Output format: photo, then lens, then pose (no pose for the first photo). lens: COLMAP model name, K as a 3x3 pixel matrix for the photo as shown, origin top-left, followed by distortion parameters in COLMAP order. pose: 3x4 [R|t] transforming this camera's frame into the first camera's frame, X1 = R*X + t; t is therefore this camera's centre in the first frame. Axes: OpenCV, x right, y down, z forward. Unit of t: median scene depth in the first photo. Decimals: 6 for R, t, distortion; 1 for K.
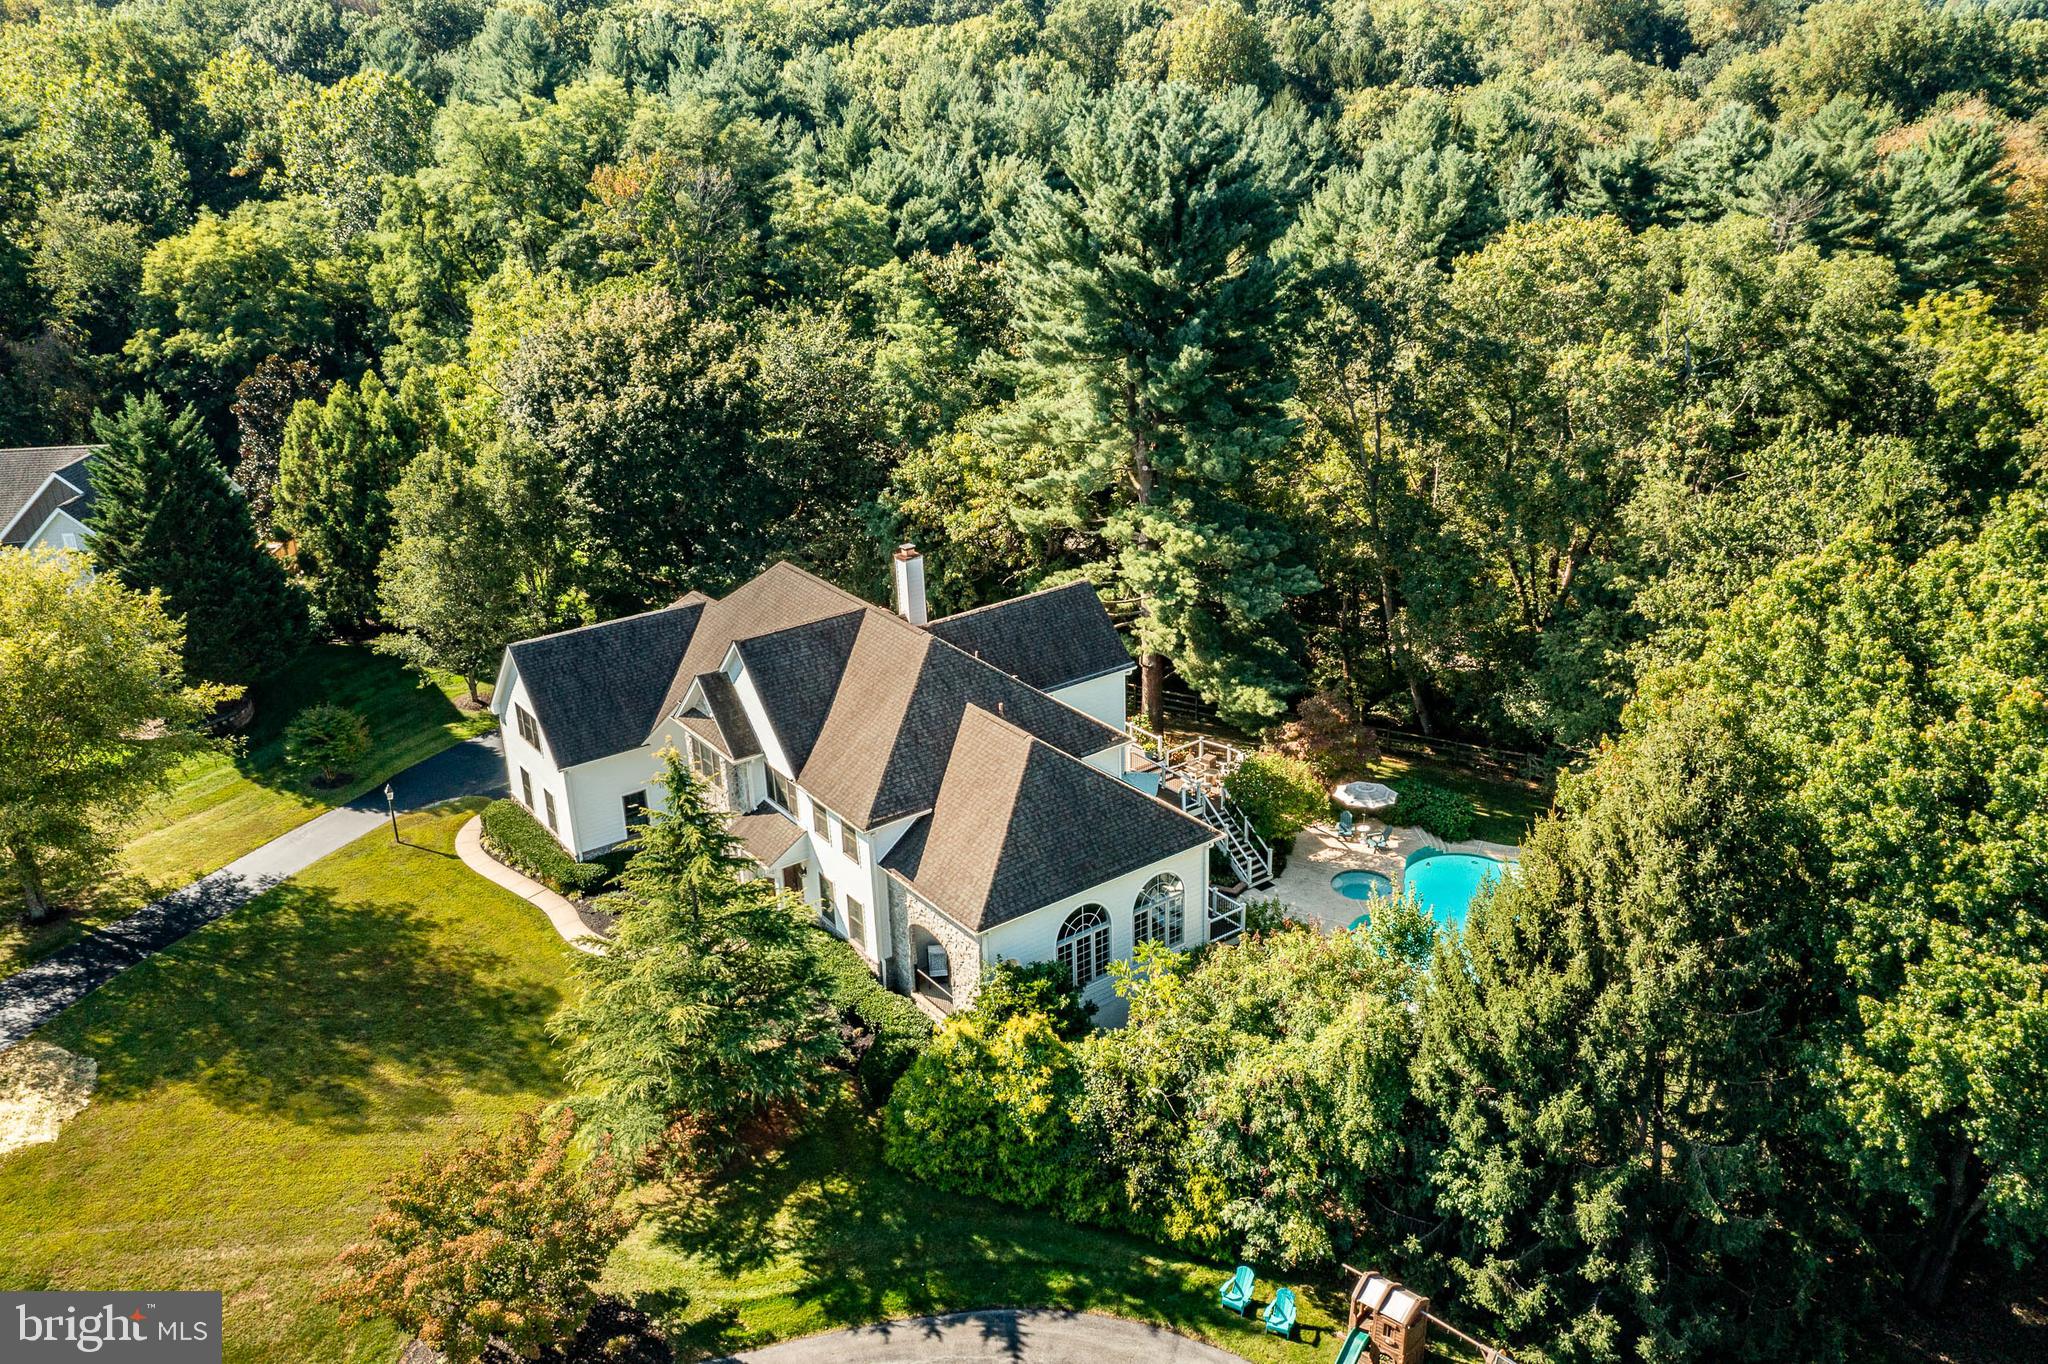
lens RADIAL K [[1626.7, 0, 1011.4], [0, 1626.7, 671.9], [0, 0, 1]] dist [-0.016239, 0.009238]
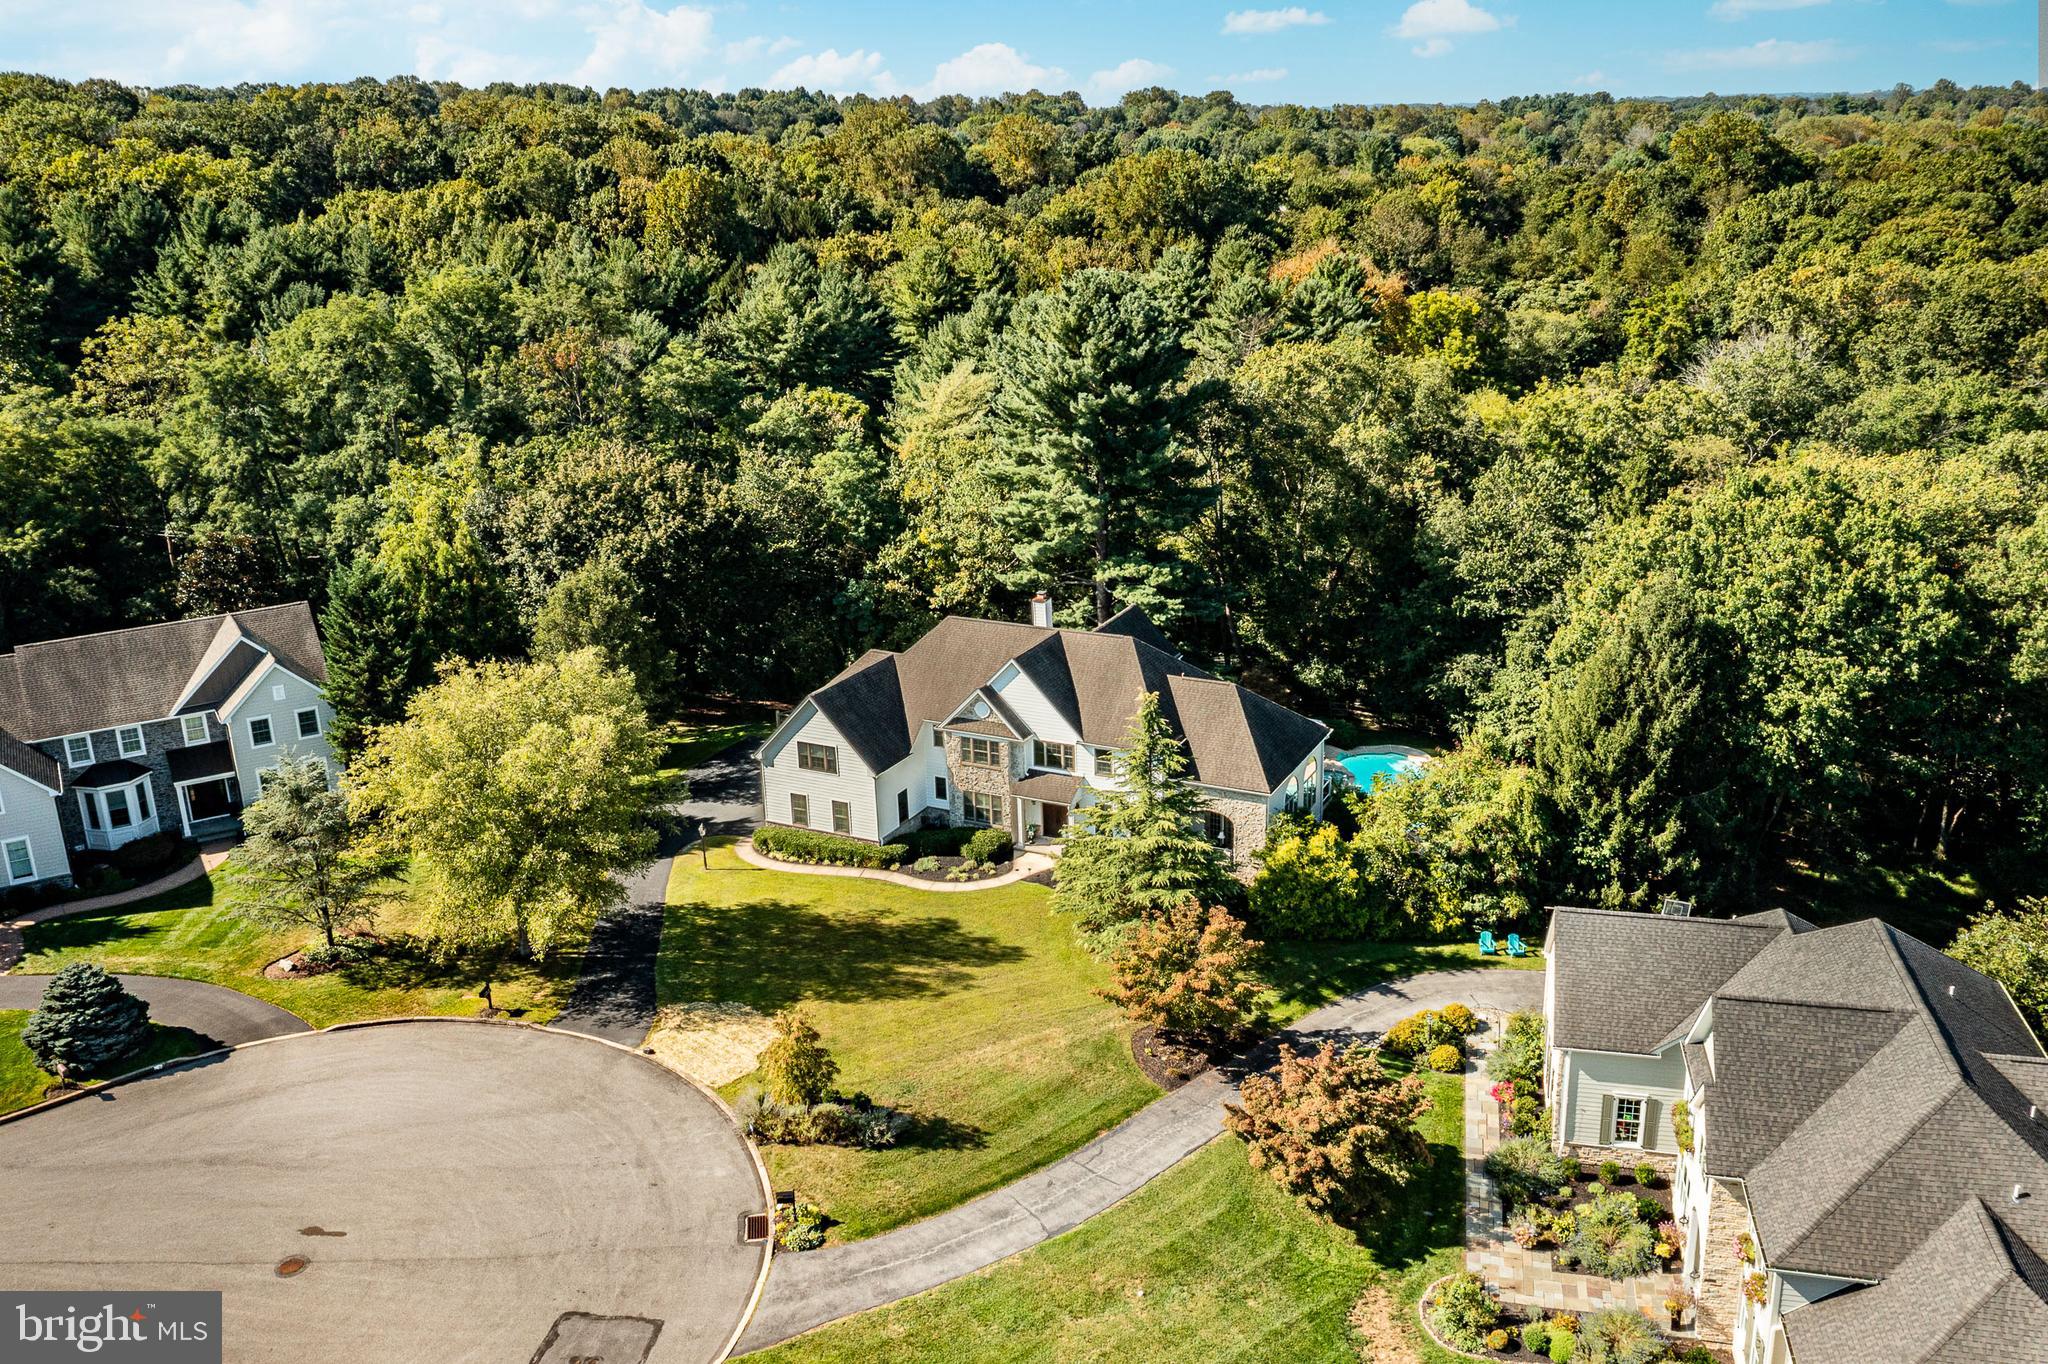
lens RADIAL K [[1721.3, 0, 1018.8], [0, 1721.3, 684.7], [0, 0, 1]] dist [-0.011603, -0.011256]
pose [[0.888895, -0.139337, 0.436408, -1.064843], [0.172819, 0.984230, -0.037759, 0.080509], [-0.424264, 0.108983, 0.898956, -0.493505]]
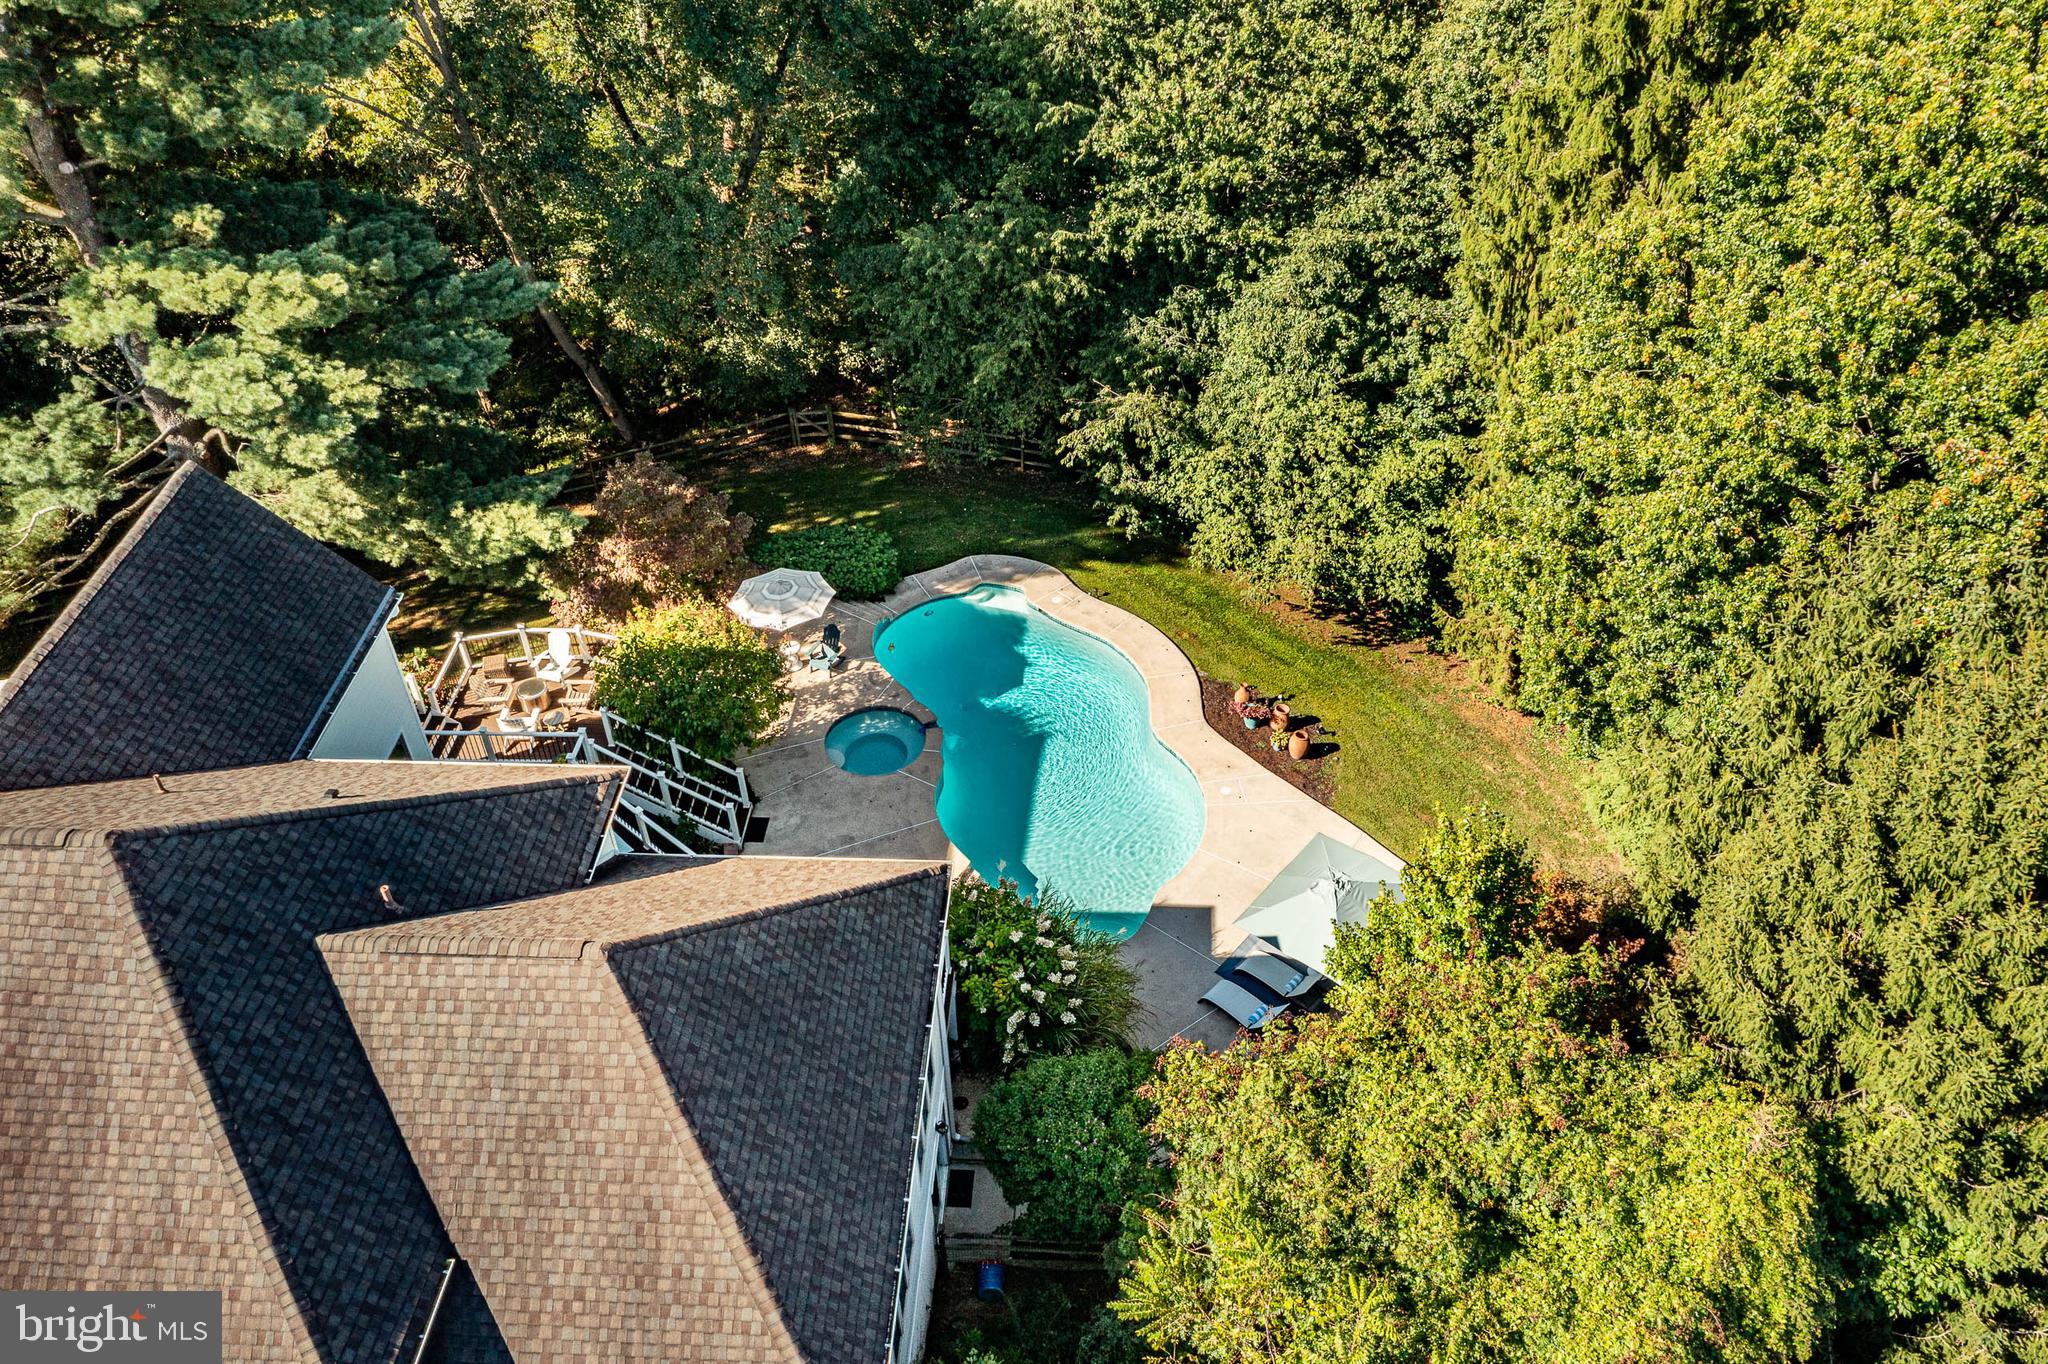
lens RADIAL K [[1626.7, 0, 1025.6], [0, 1626.7, 683.3], [0, 0, 1]] dist [-0.016239, 0.009238]
pose [[0.636060, -0.491744, 0.594656, -0.142058], [0.296234, 0.867200, 0.400261, -0.164893], [-0.712512, -0.078433, 0.697263, 0.776405]]
